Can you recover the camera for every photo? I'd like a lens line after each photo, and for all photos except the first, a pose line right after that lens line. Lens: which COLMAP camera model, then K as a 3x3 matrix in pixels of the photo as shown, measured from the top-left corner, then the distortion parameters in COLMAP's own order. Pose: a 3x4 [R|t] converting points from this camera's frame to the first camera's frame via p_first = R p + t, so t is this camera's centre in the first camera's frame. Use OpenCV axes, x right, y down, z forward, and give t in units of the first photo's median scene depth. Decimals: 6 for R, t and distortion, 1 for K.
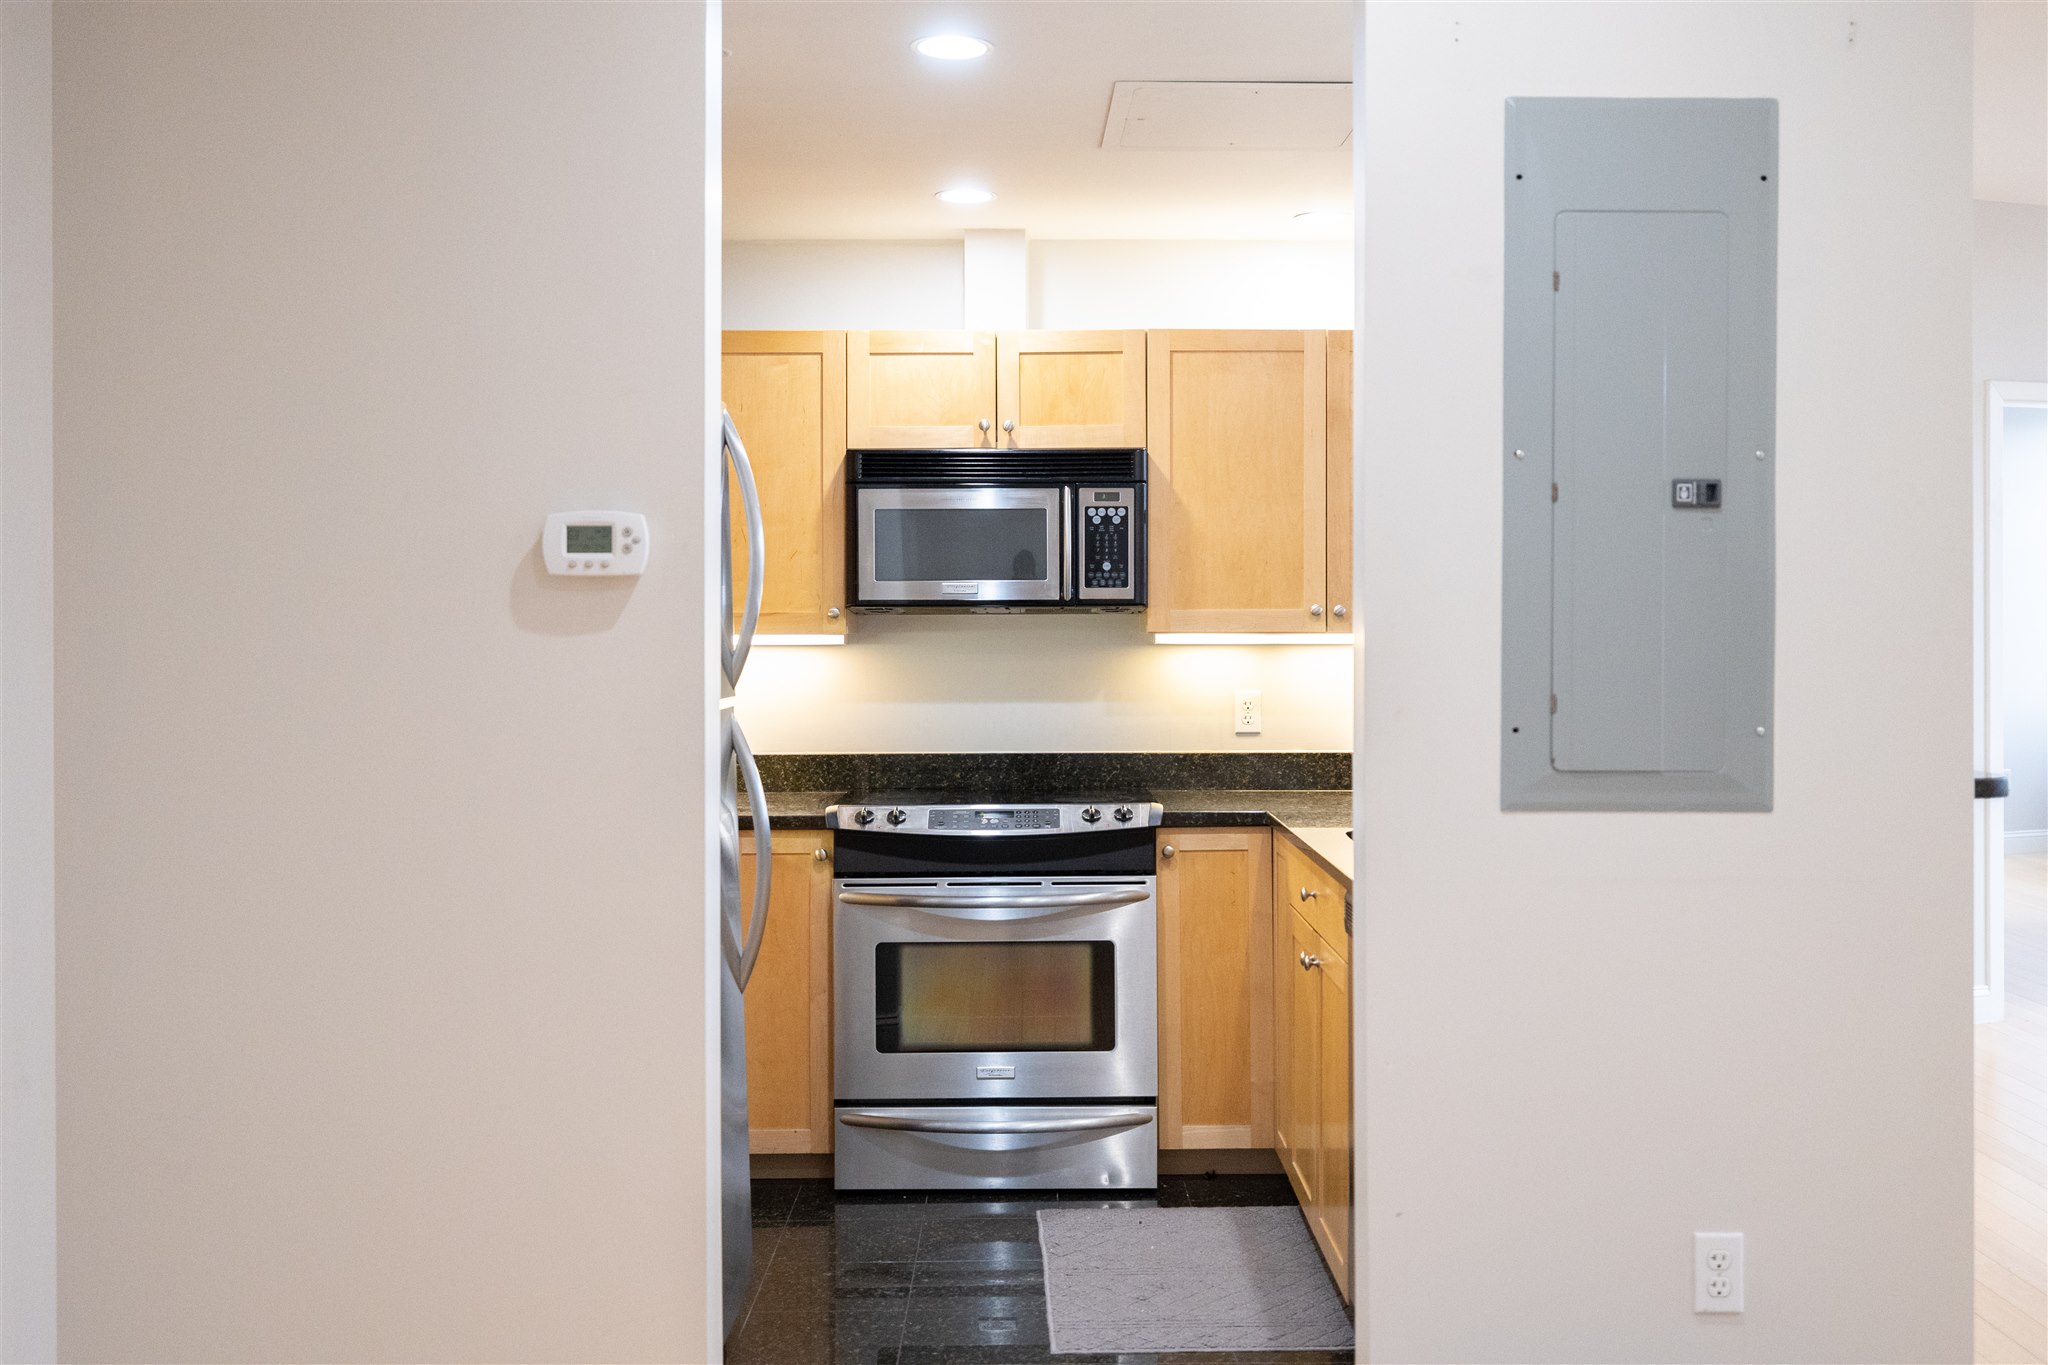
lens RADIAL K [[1930.4, 0, 1037.9], [0, 1930.4, 651.8], [0, 0, 1]] dist [0.010287, 0.000000]
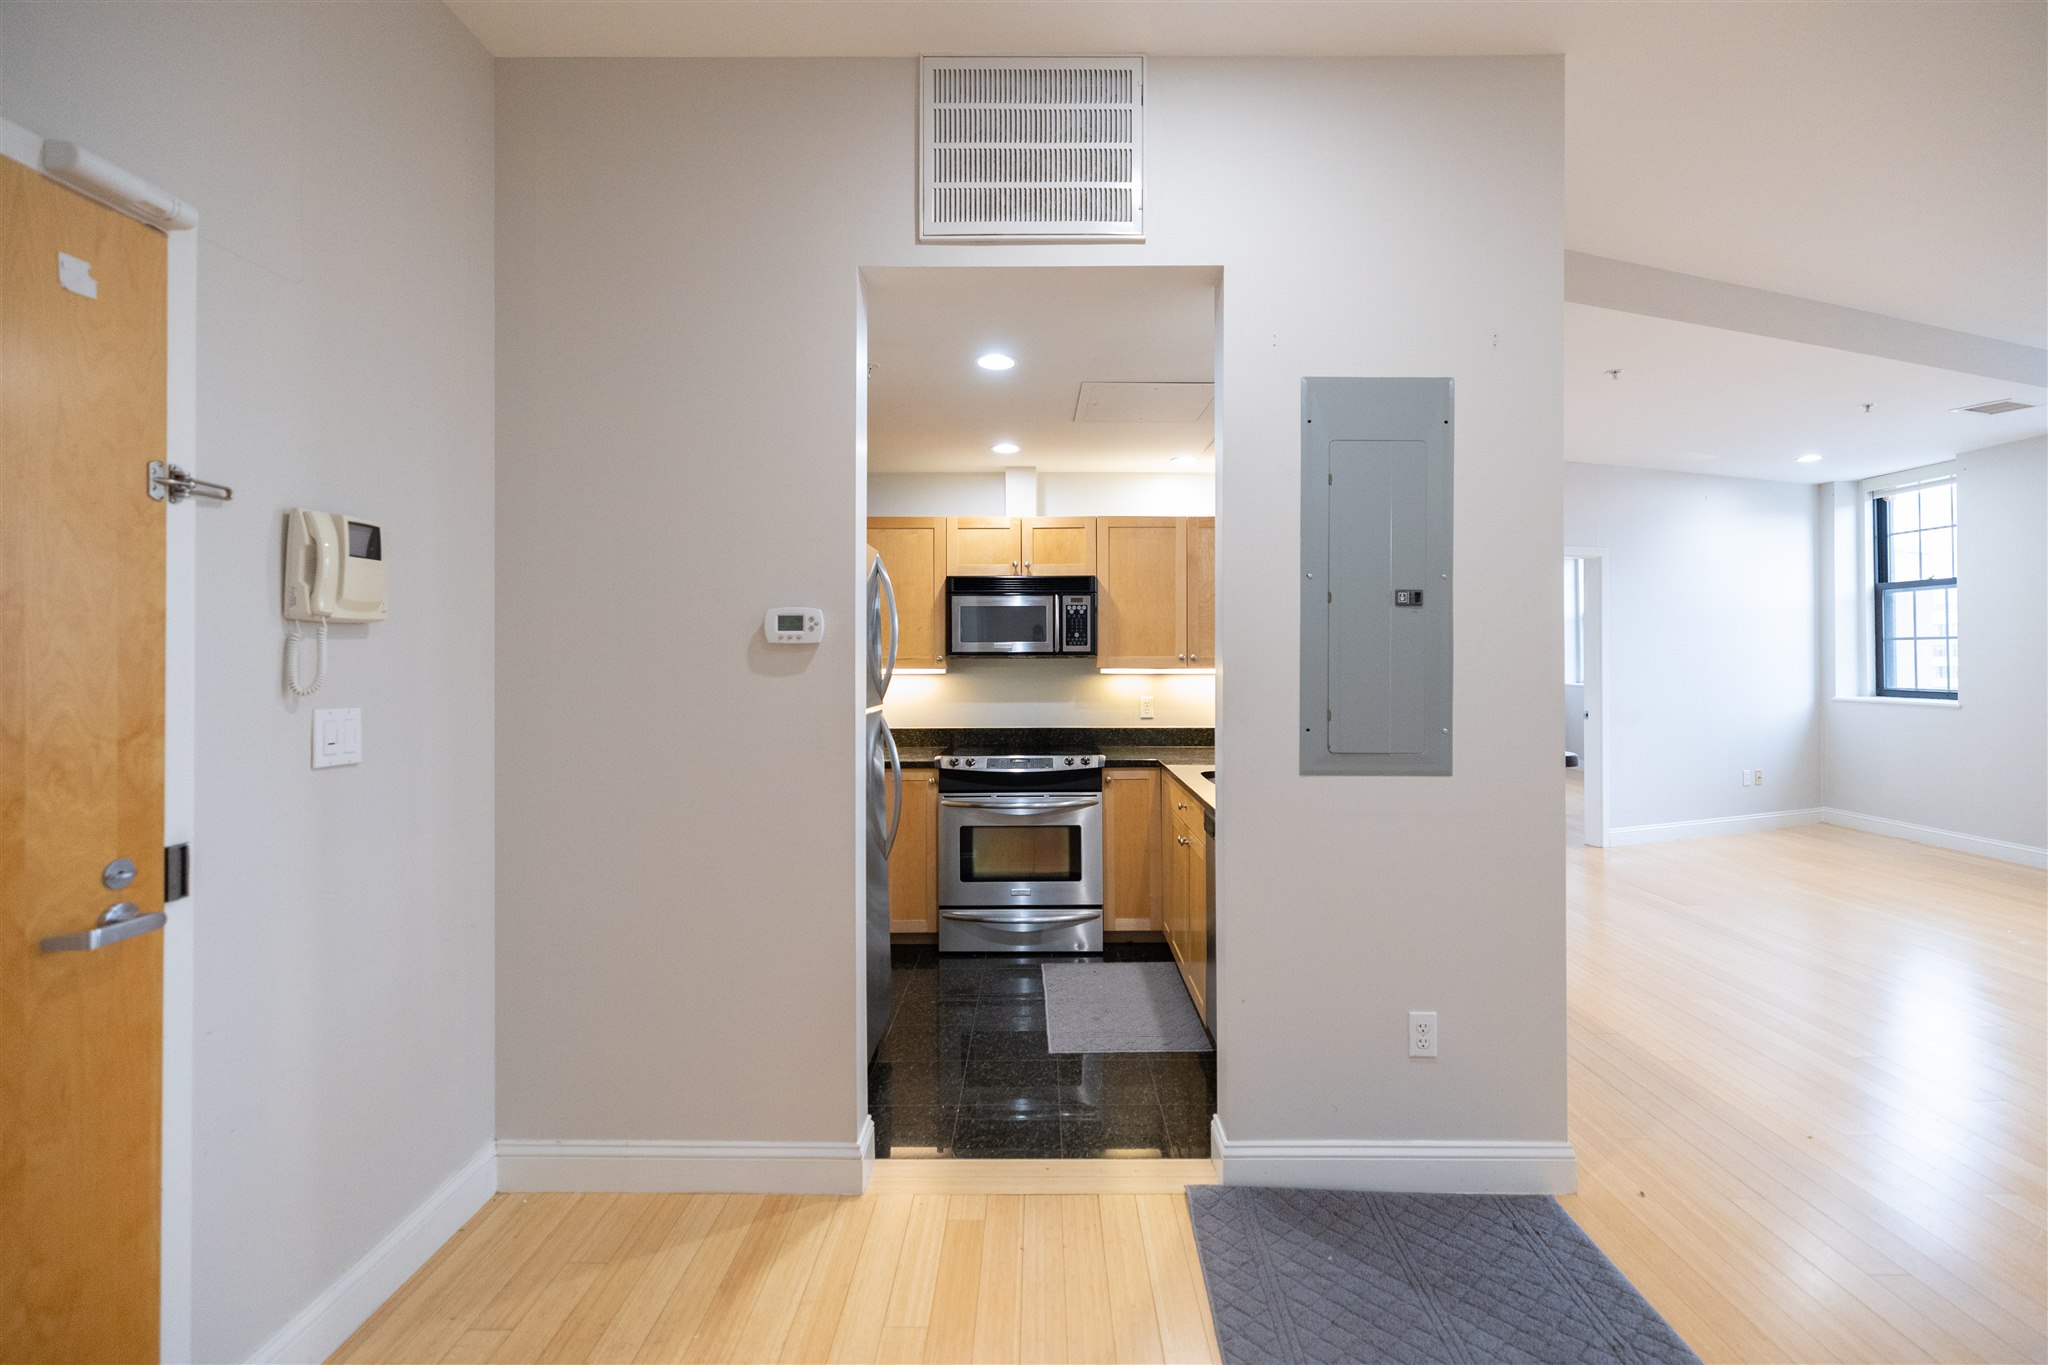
lens RADIAL K [[875.2, 0, 1045.2], [0, 875.2, 658.9], [0, 0, 1]] dist [-0.002118, 0.001265]
pose [[0.999998, -0.000062, 0.002191, 0.001188], [0.000092, 0.999907, -0.013618, -0.007721], [-0.002190, 0.013618, 0.999905, 0.103536]]
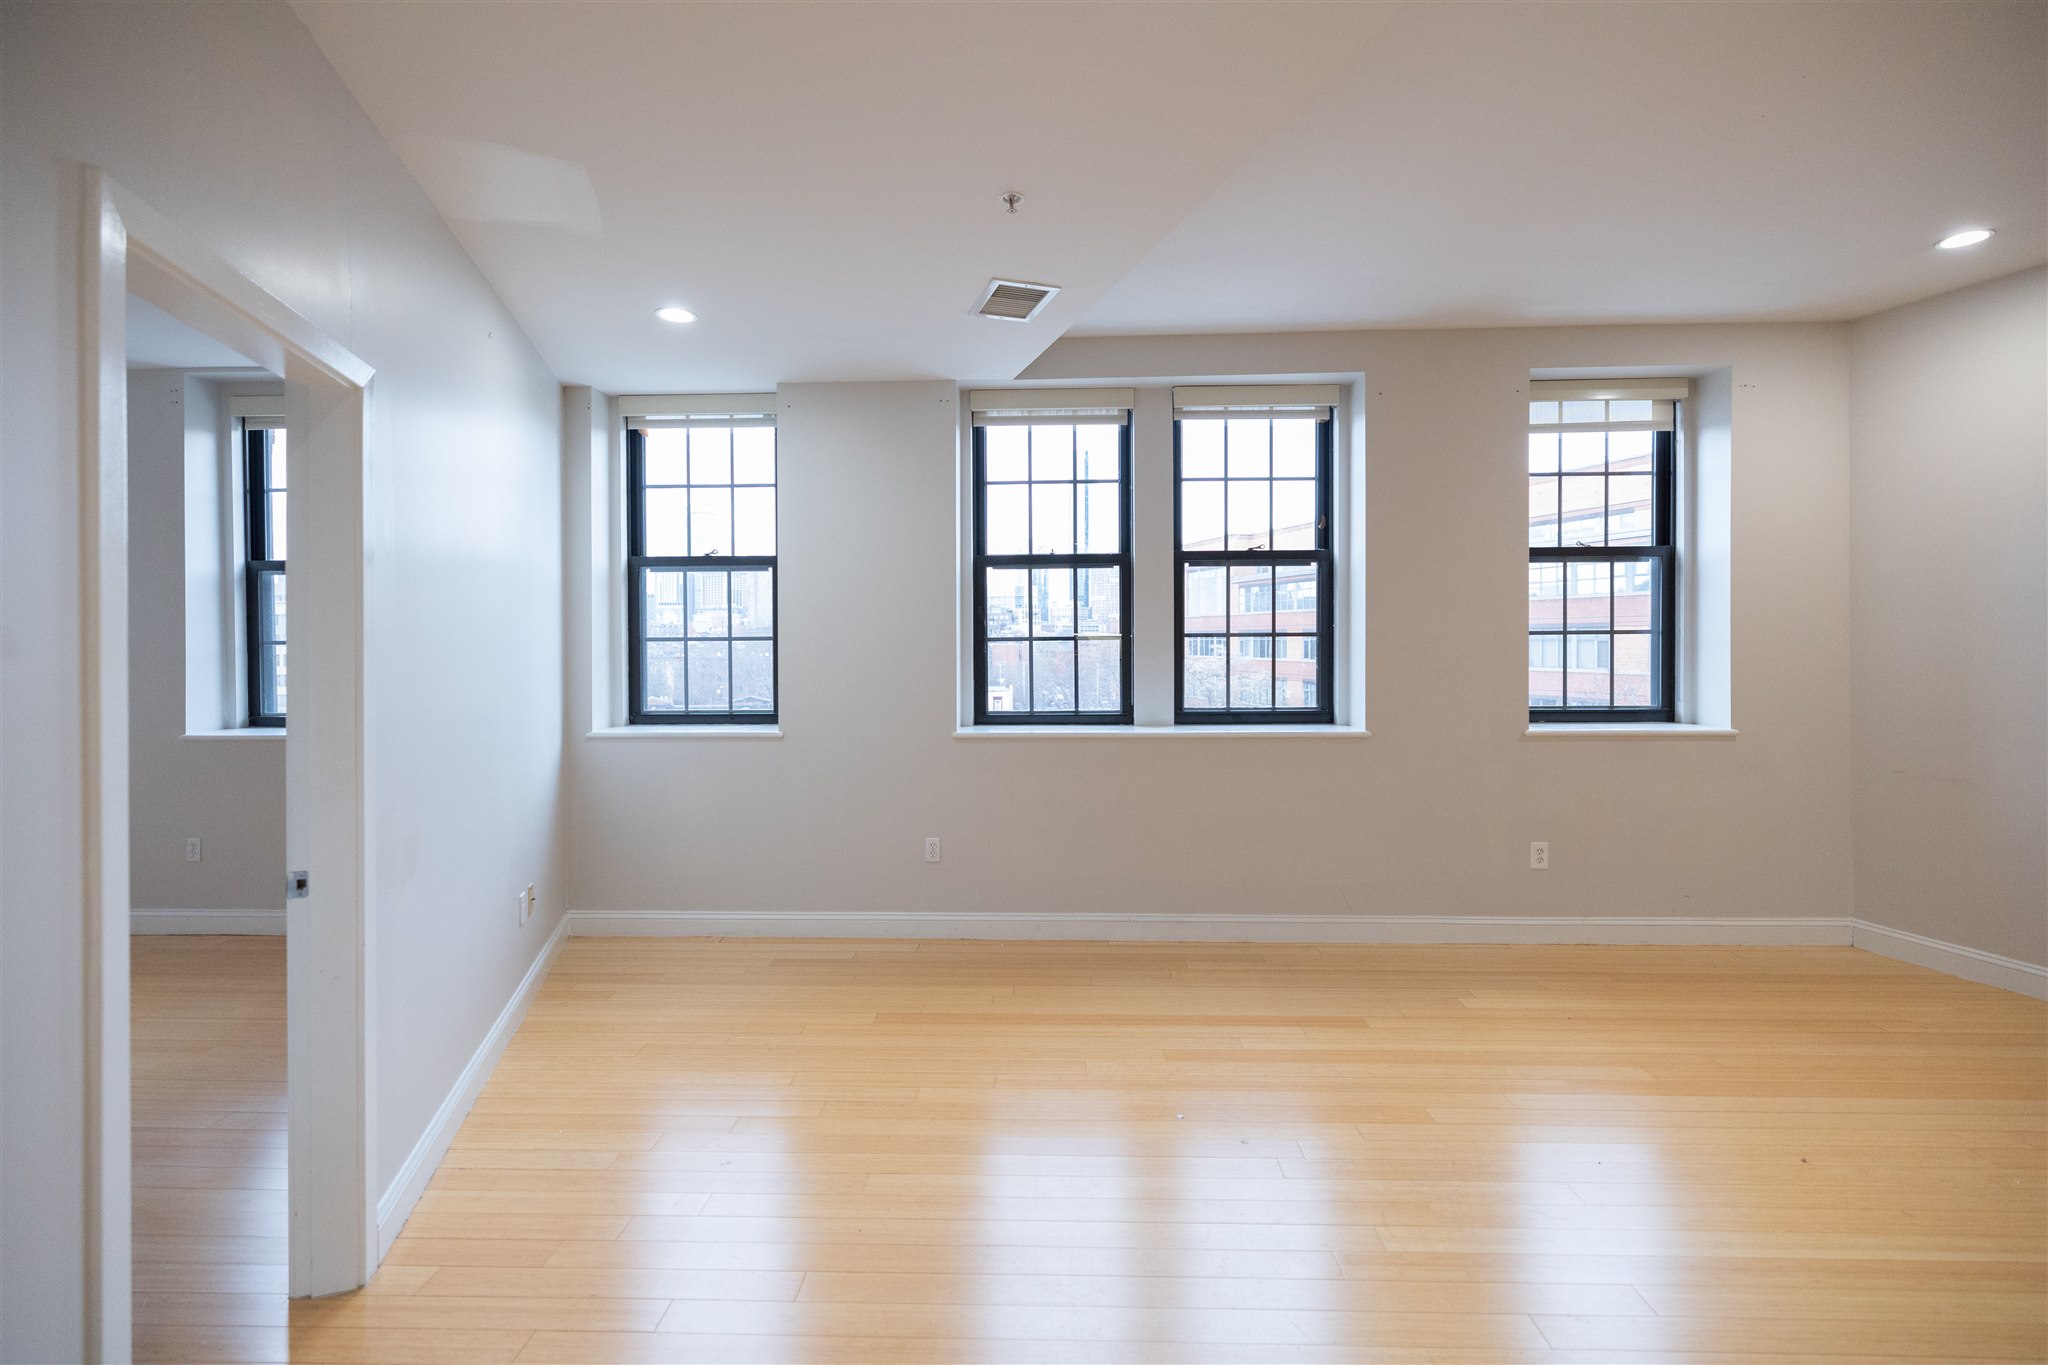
lens RADIAL K [[875.2, 0, 1022.5], [0, 875.2, 645.8], [0, 0, 1]] dist [-0.002118, 0.001265]
pose [[0.033925, -0.004014, 0.999416, 0.438801], [0.023240, 0.999725, 0.003226, -0.047917], [-0.999154, 0.023117, 0.034009, 1.104073]]
